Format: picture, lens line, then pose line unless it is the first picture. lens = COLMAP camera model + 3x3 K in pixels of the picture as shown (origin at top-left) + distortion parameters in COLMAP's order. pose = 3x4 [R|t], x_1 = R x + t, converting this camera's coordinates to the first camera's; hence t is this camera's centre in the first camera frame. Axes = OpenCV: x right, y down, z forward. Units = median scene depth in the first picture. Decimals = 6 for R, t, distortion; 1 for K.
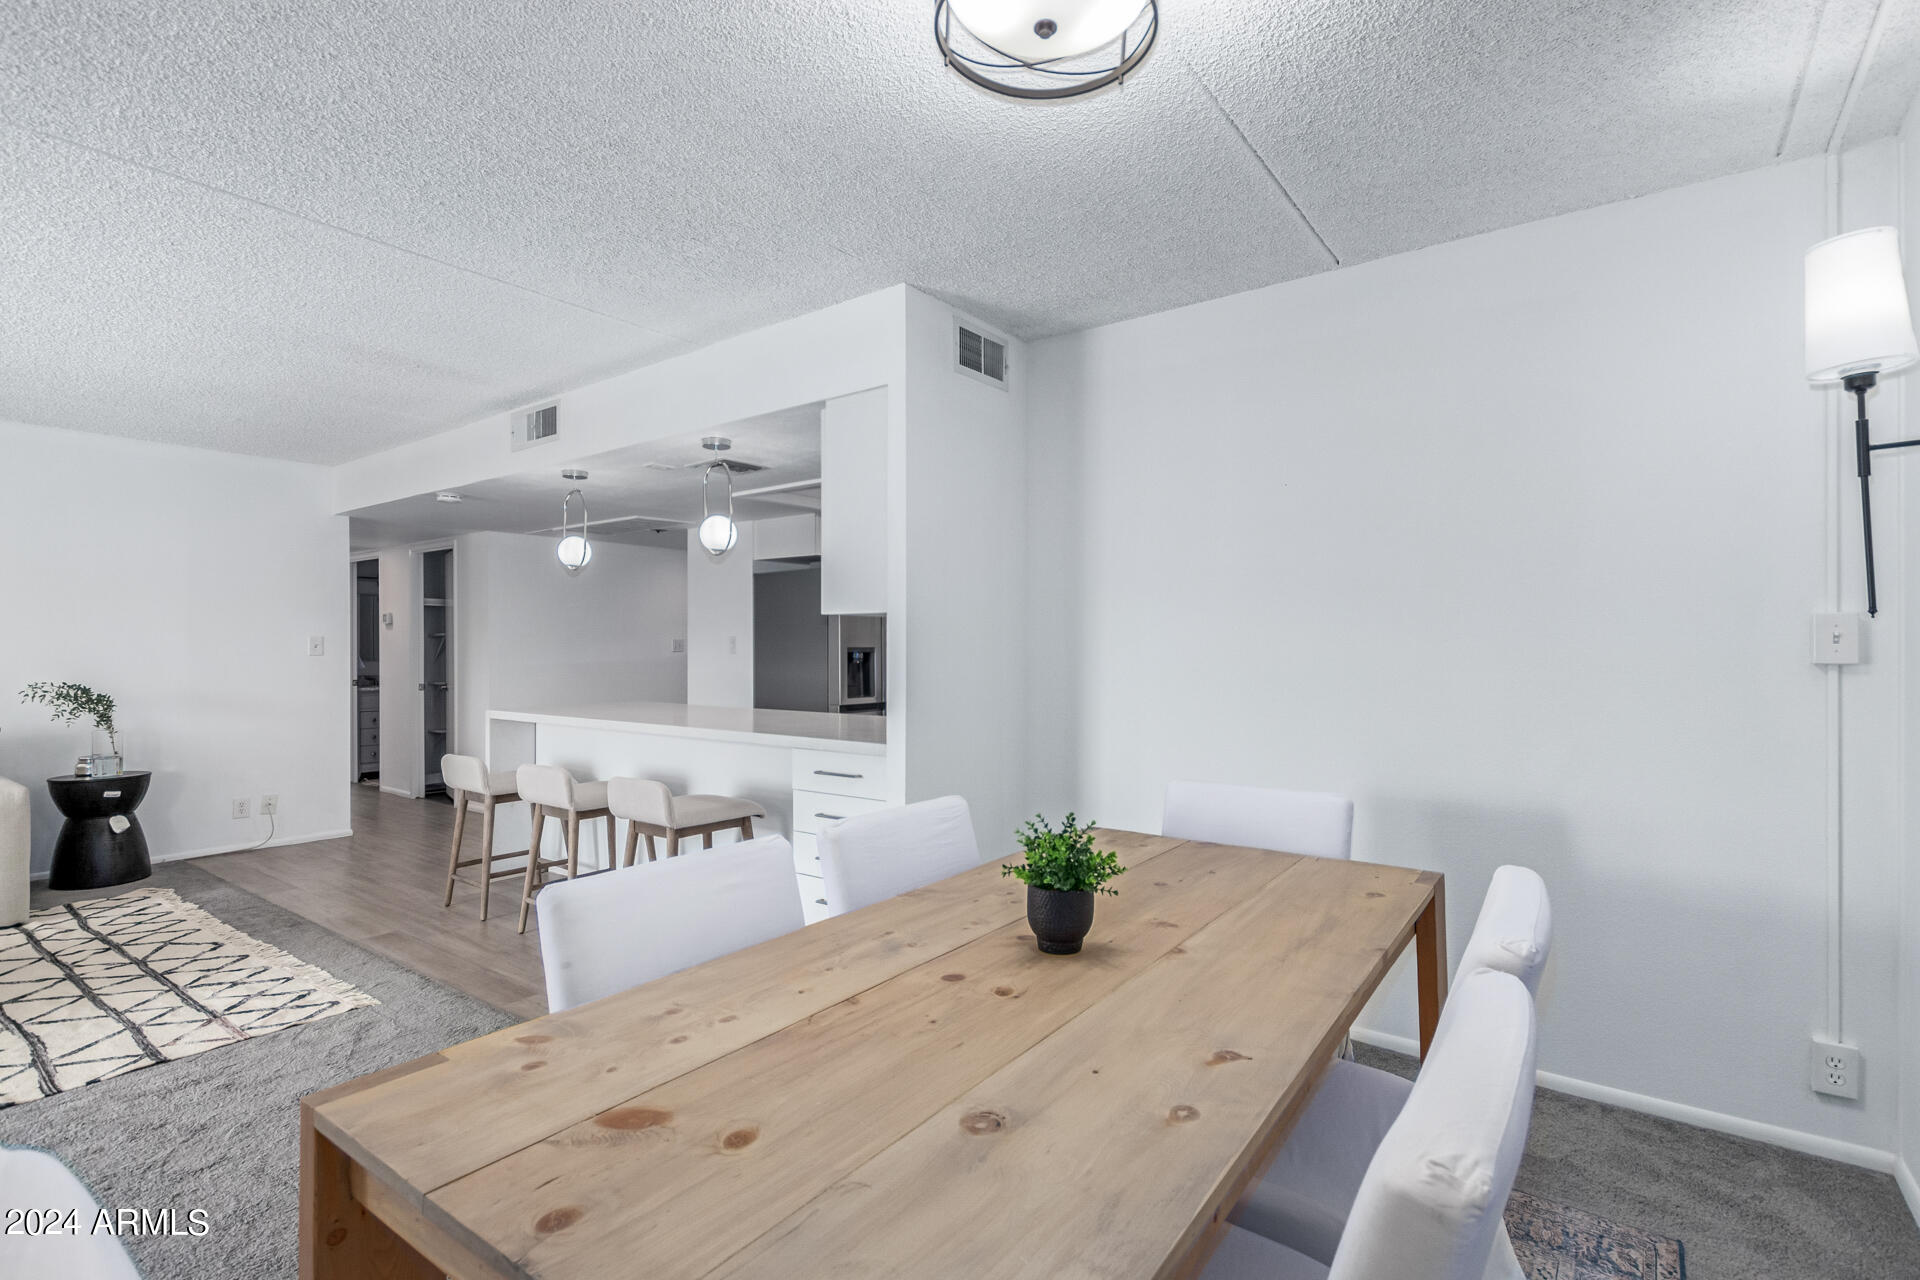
lens RADIAL K [[903.6, 0, 956.6], [0, 903.6, 655.0], [0, 0, 1]] dist [0.013183, -0.005504]
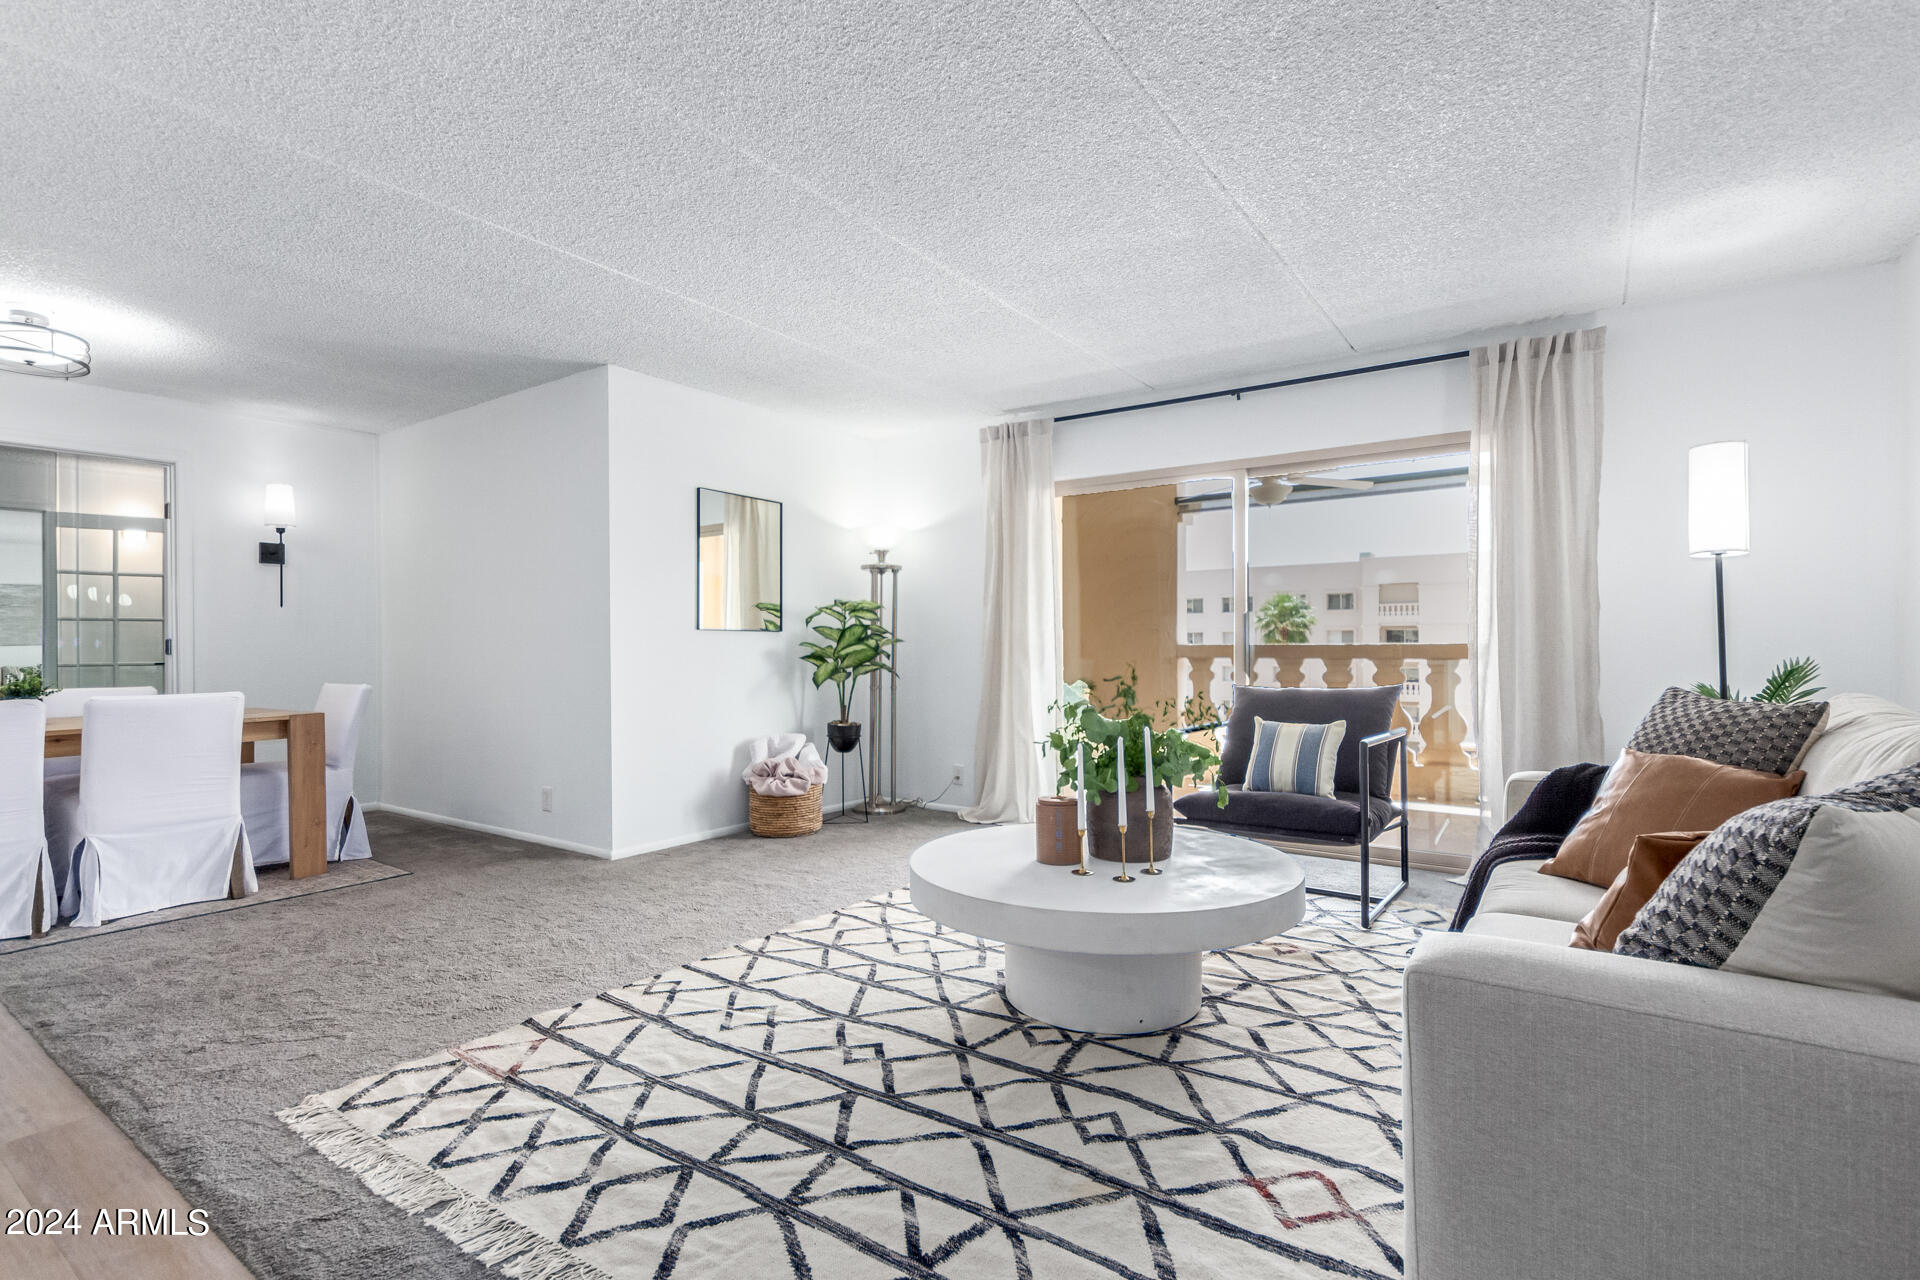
lens RADIAL K [[903.6, 0, 970.3], [0, 903.6, 644.2], [0, 0, 1]] dist [0.013183, -0.005504]
pose [[-0.998973, 0.003268, -0.045188, -1.163770], [0.002958, 0.999972, 0.006930, 0.044681], [0.045210, 0.006789, -0.998954, 1.763113]]
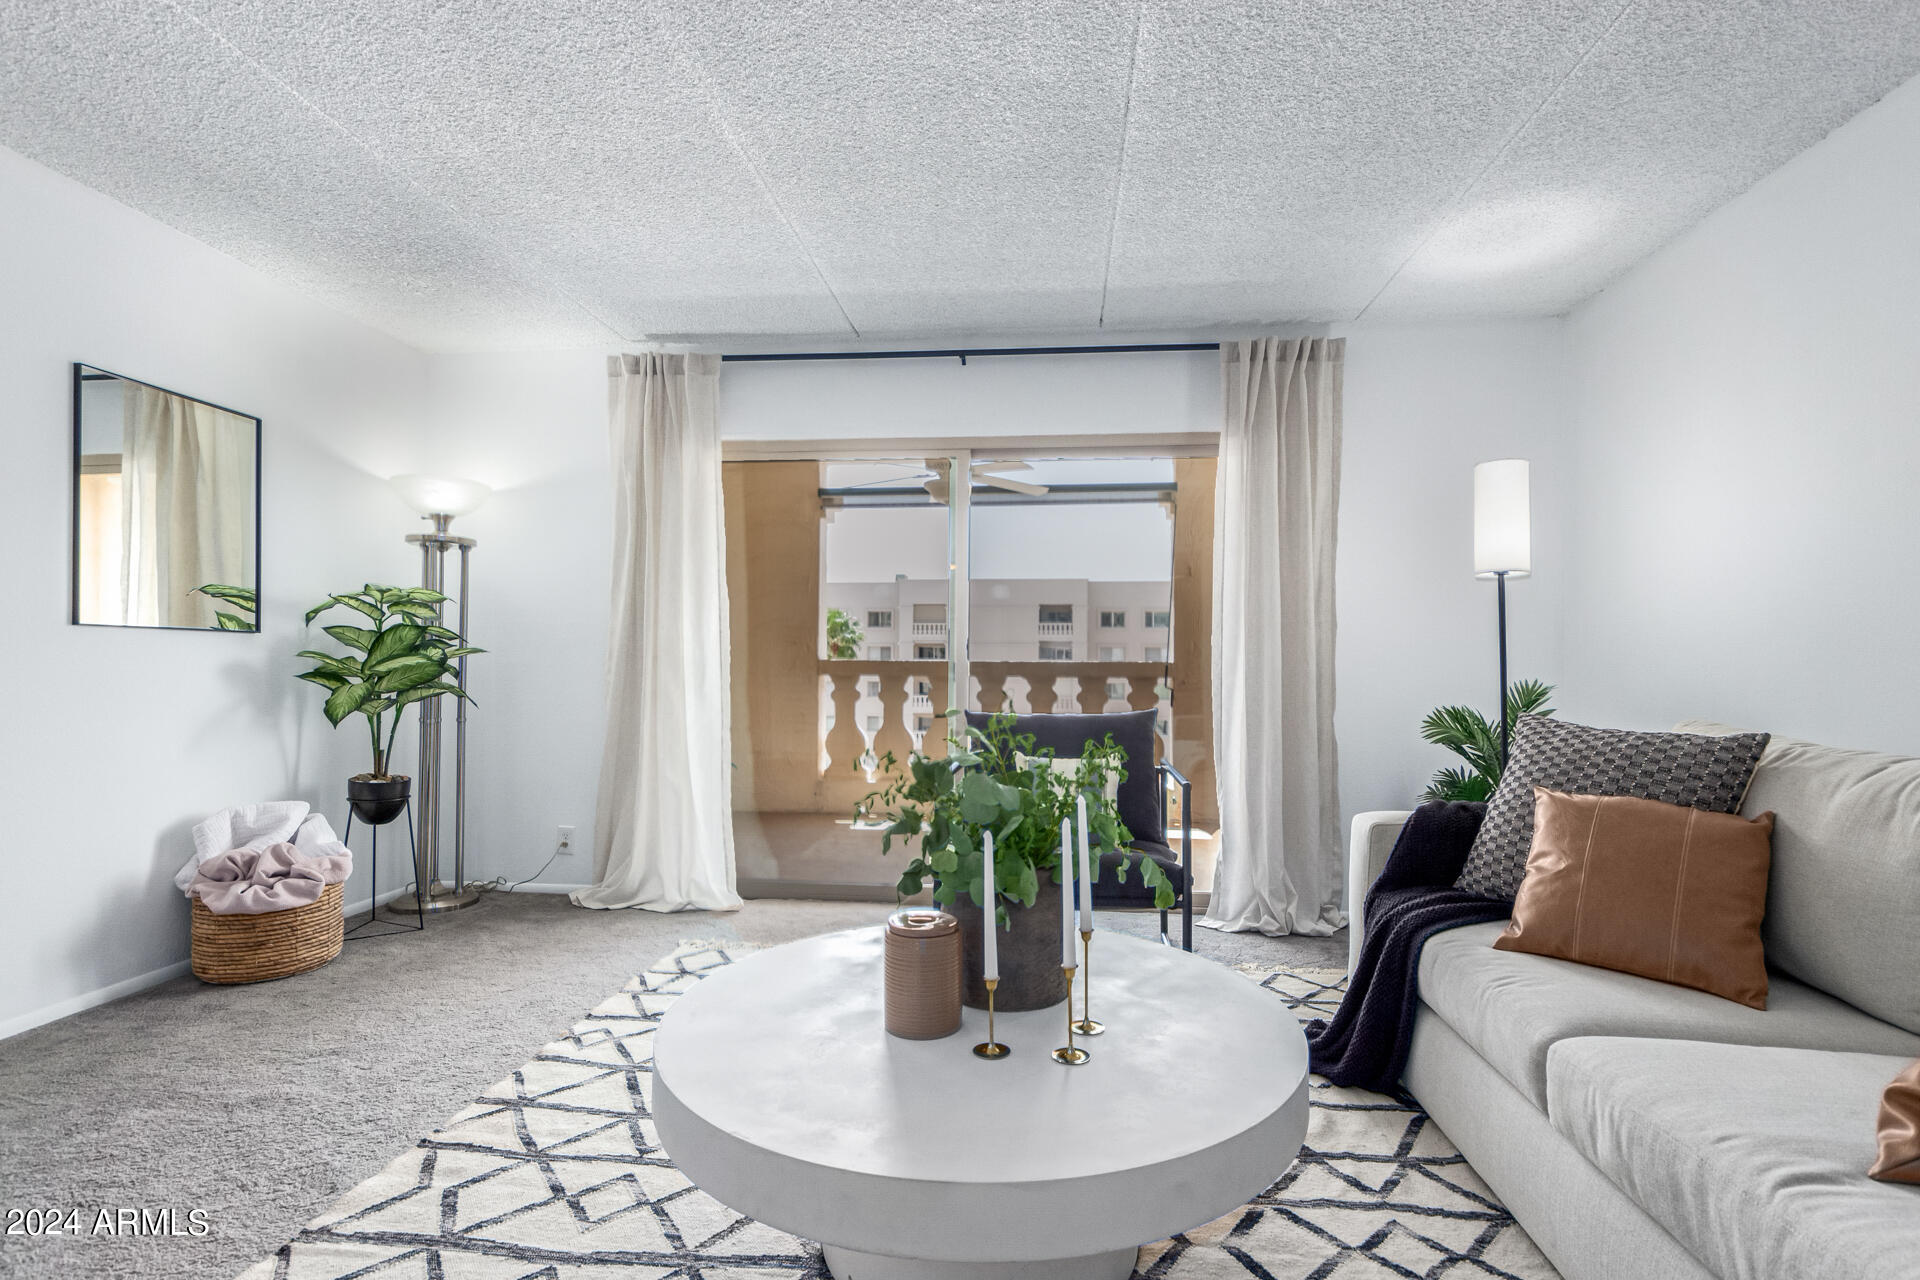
lens RADIAL K [[903.6, 0, 965.6], [0, 903.6, 663.8], [0, 0, 1]] dist [0.013183, -0.005504]
pose [[-0.855843, -0.002982, -0.517226, -1.033777], [-0.010710, 0.999871, 0.011957, 0.045464], [0.517124, 0.015773, -0.855765, 1.330840]]
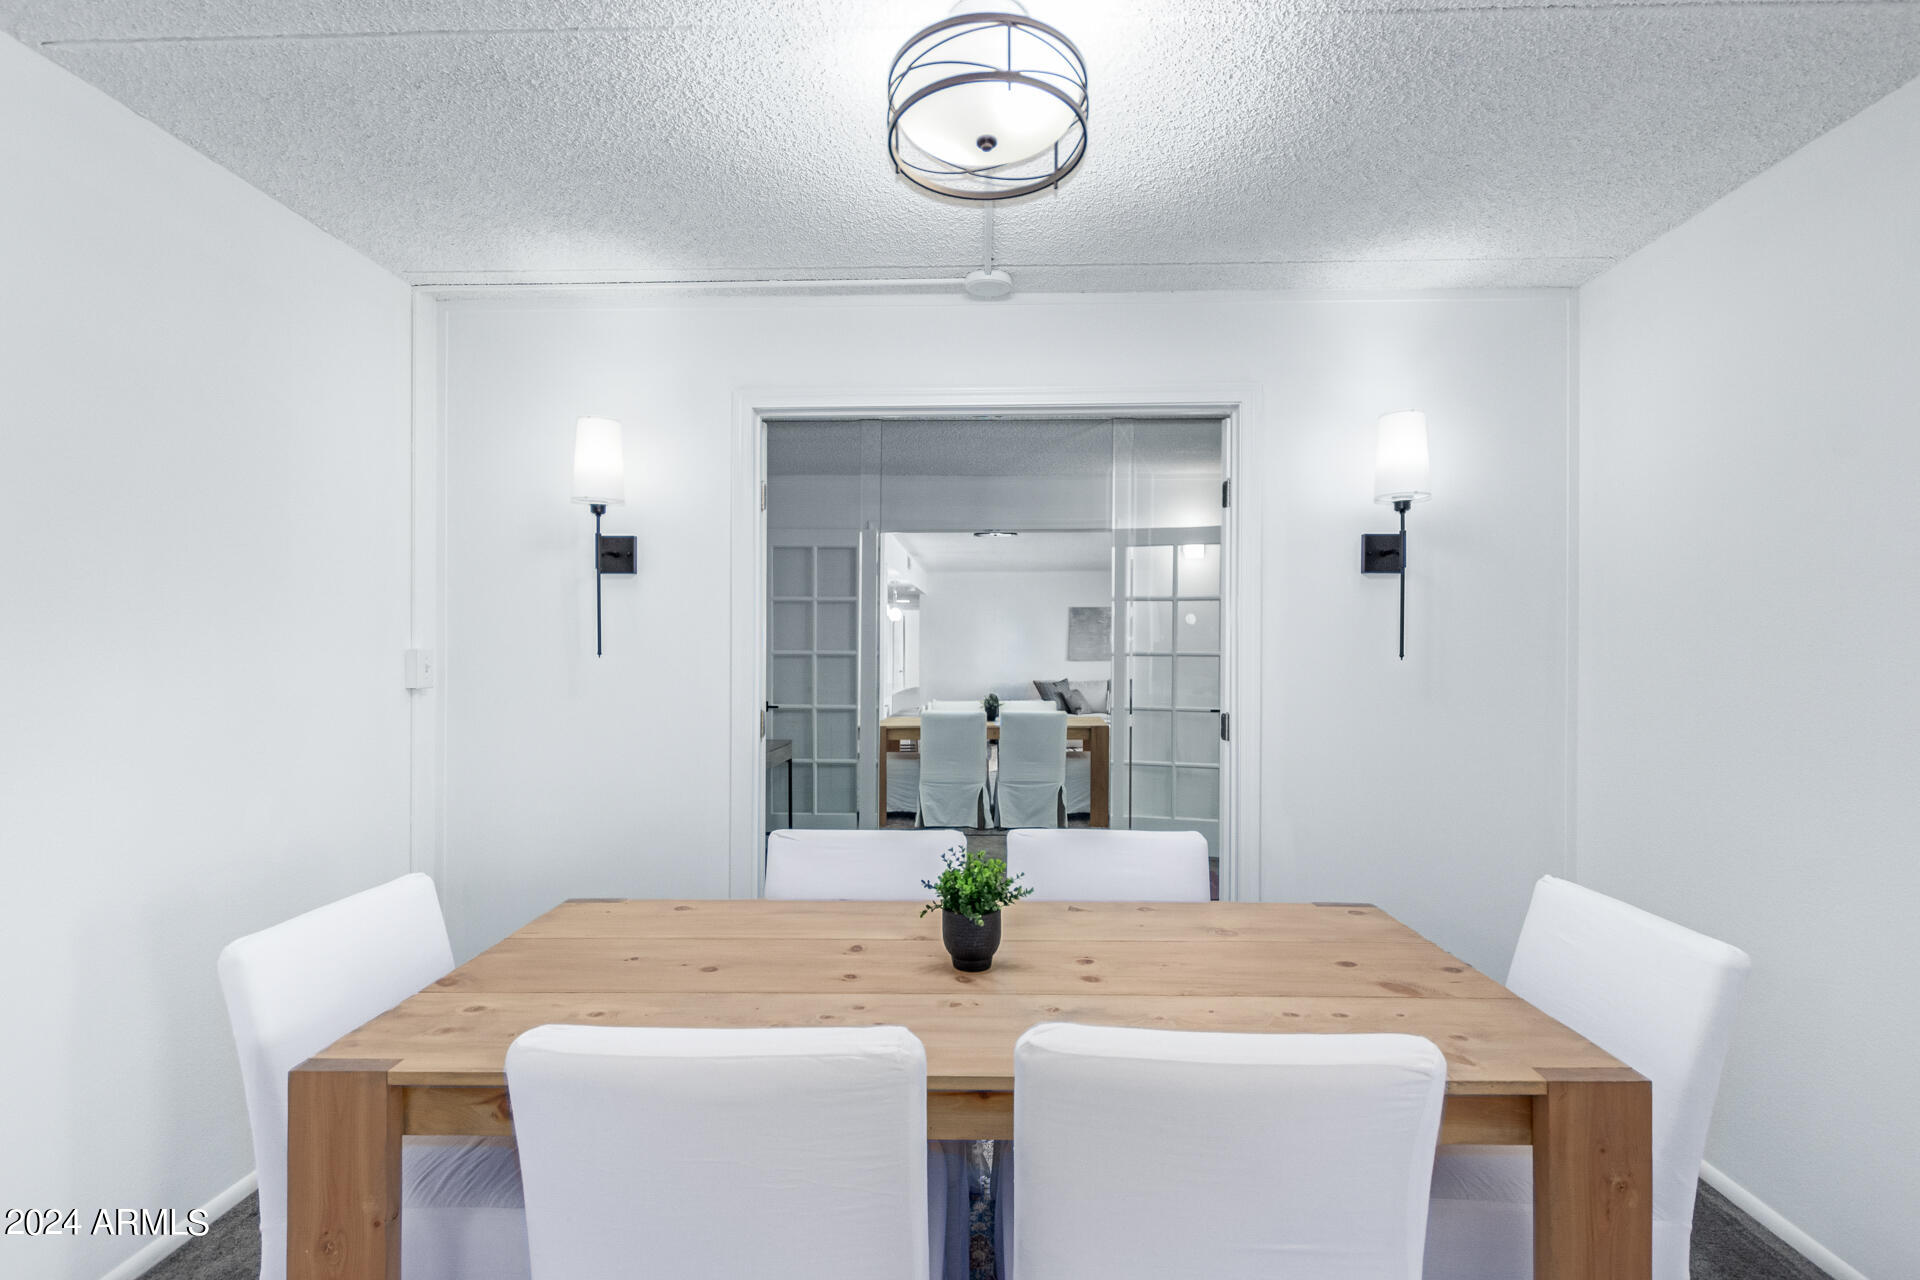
lens RADIAL K [[903.6, 0, 949.3], [0, 903.6, 650.5], [0, 0, 1]] dist [0.013183, -0.005504]
pose [[-0.563170, -0.005596, 0.826322, -0.386321], [0.005180, 0.999934, 0.010302, -0.038761], [-0.826325, 0.010082, -0.563103, 0.798982]]
